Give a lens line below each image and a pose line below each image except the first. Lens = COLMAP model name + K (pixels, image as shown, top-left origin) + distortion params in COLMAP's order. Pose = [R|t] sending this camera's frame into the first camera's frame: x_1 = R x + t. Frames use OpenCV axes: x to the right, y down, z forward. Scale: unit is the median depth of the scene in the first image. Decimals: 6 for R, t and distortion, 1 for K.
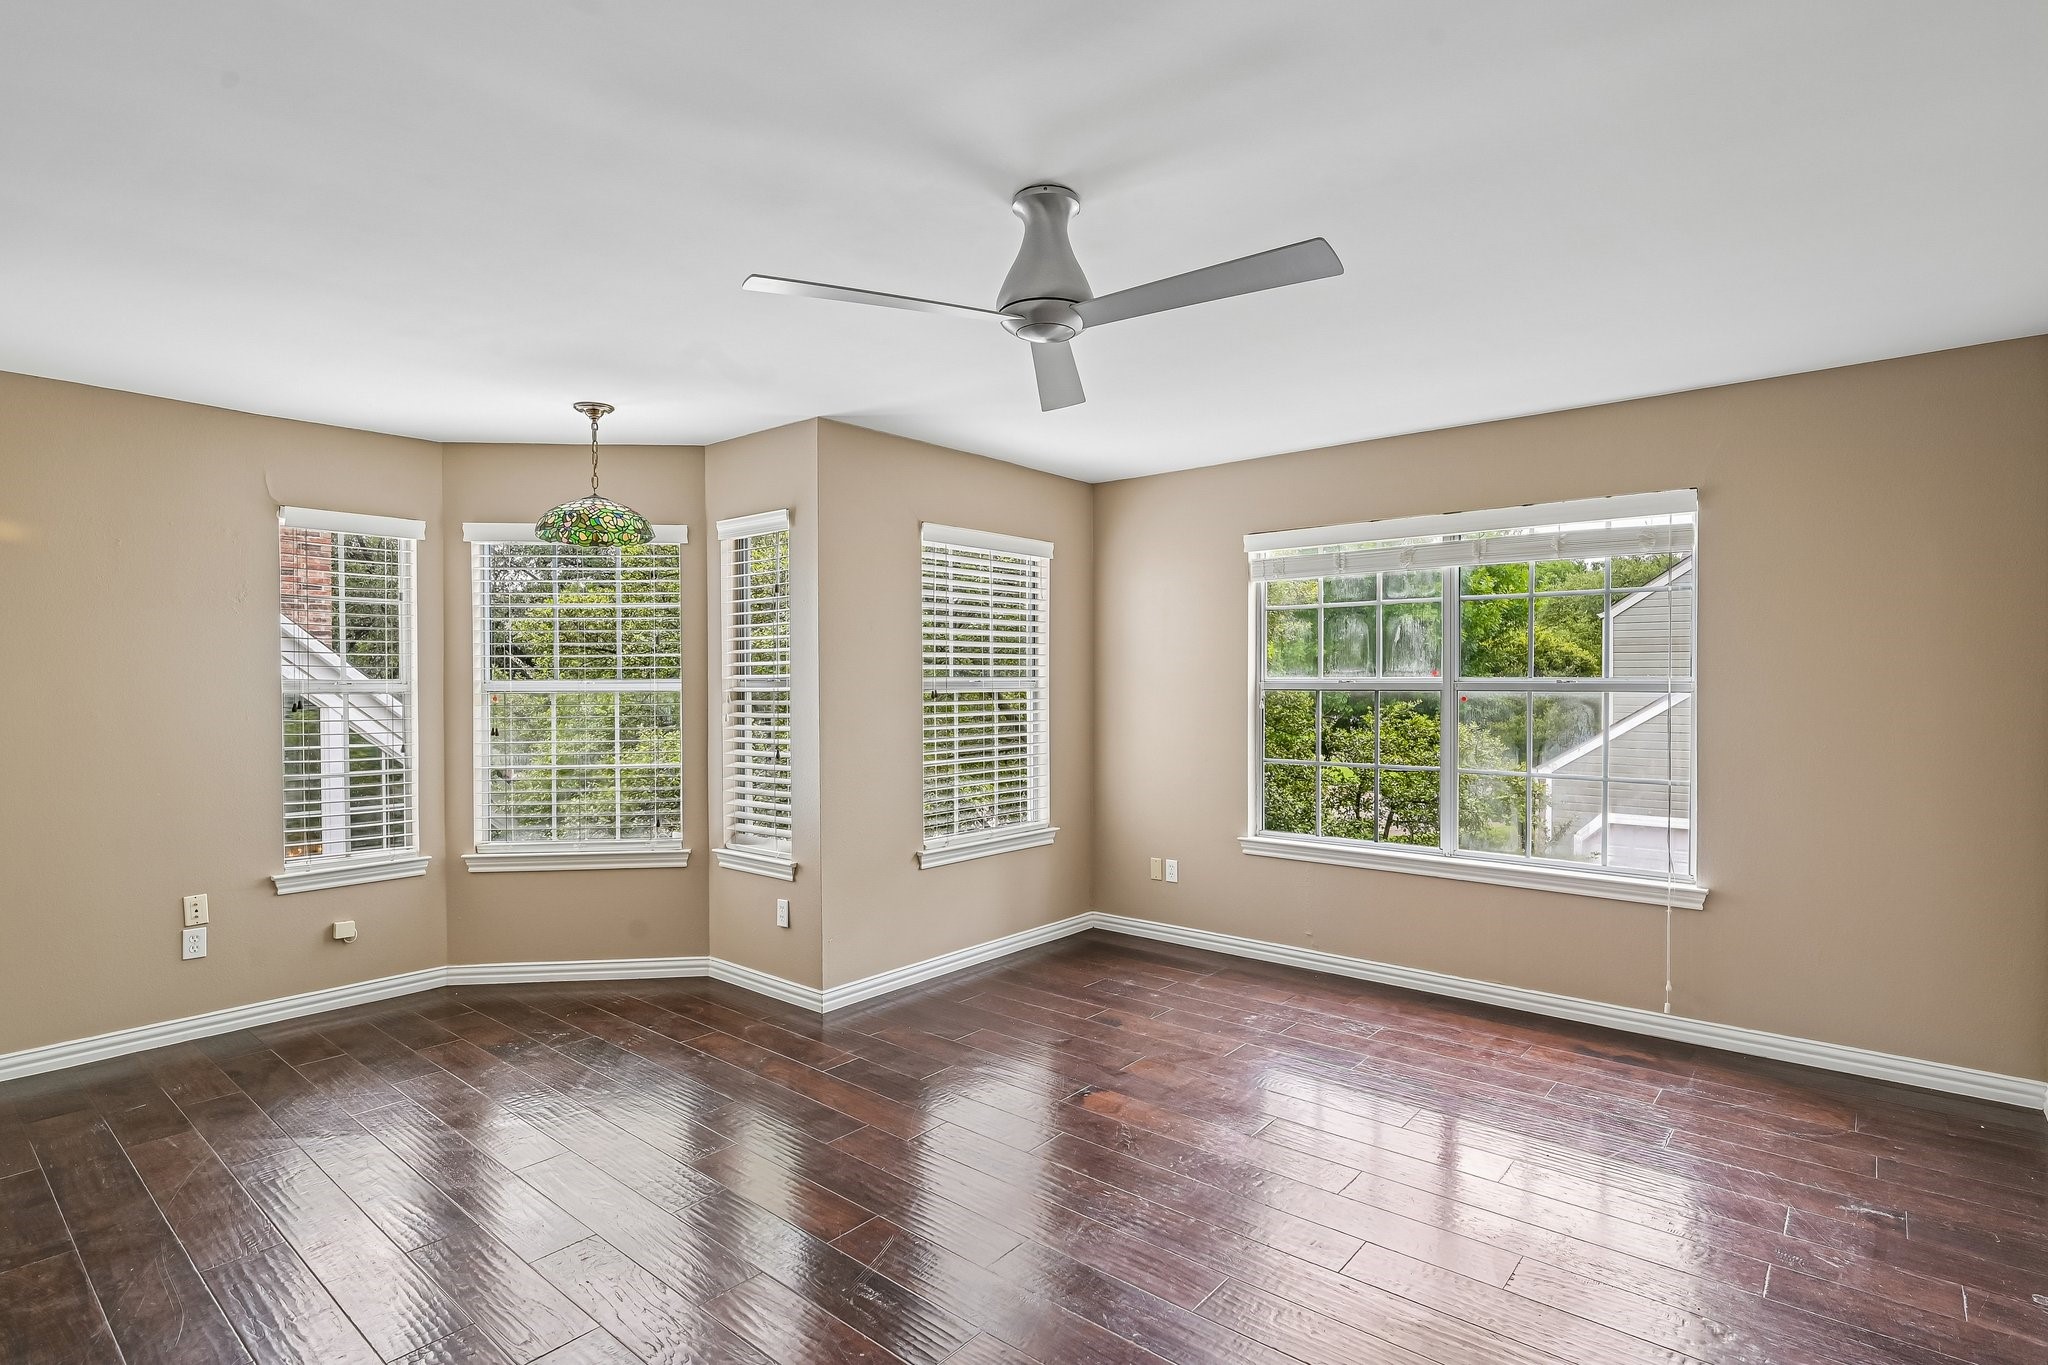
lens RADIAL K [[1006.1, 0, 1022.6], [0, 1006.1, 684.5], [0, 0, 1]] dist [-0.001607, -0.000108]
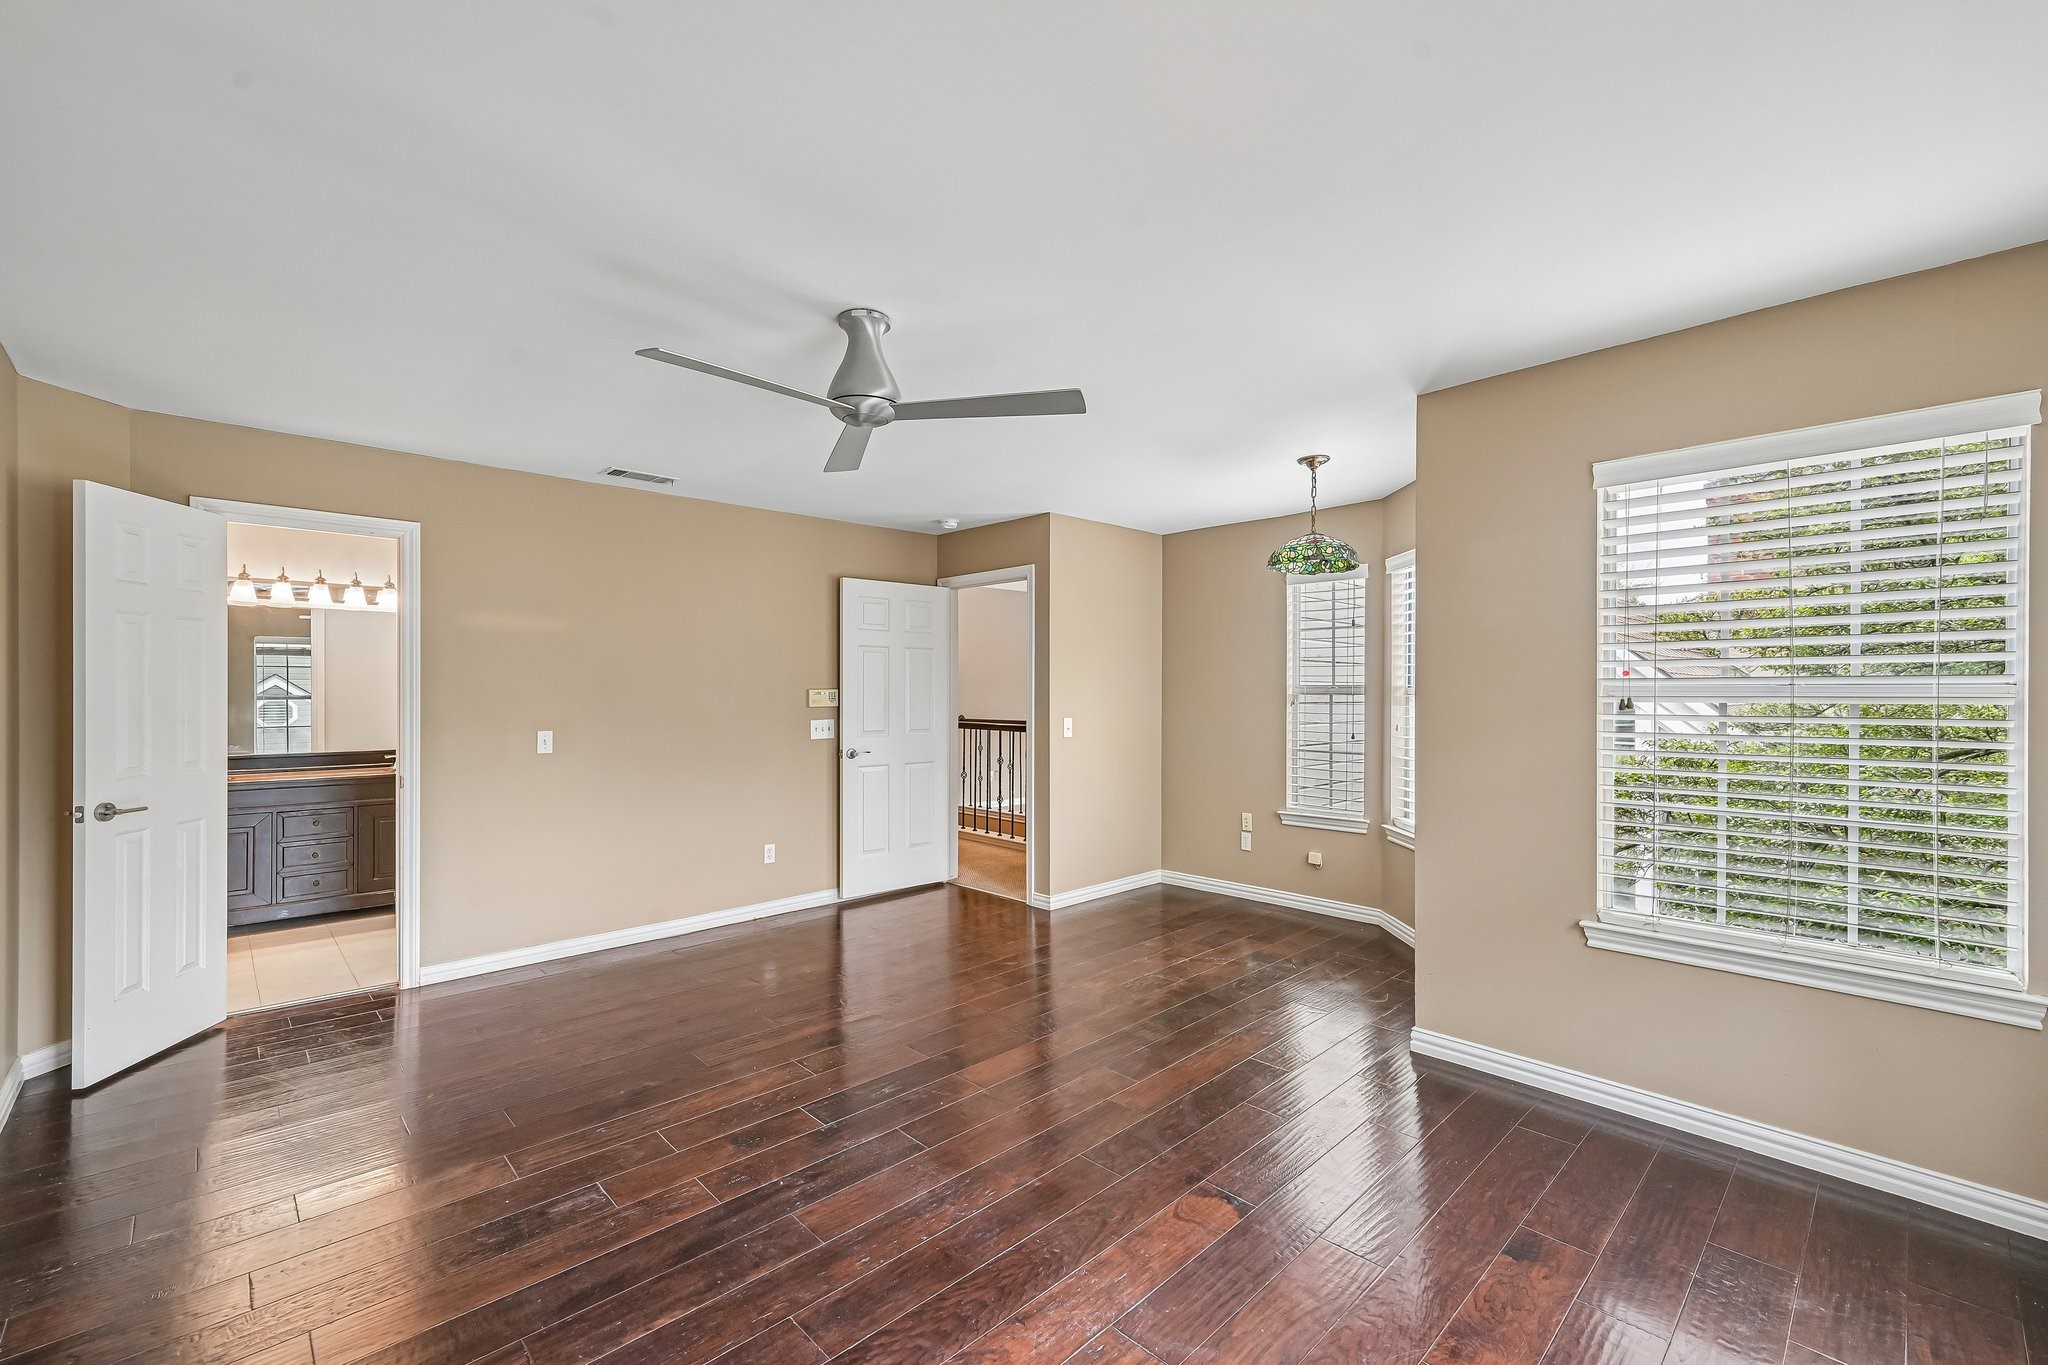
lens RADIAL K [[861.5, 0, 1022.3], [0, 861.5, 685.9], [0, 0, 1]] dist [0.000545, -0.000087]
pose [[-0.107428, -0.001844, -0.994211, 0.610137], [-0.003304, 0.999993, -0.001497, -0.000311], [0.994207, 0.003124, -0.107434, 0.727584]]
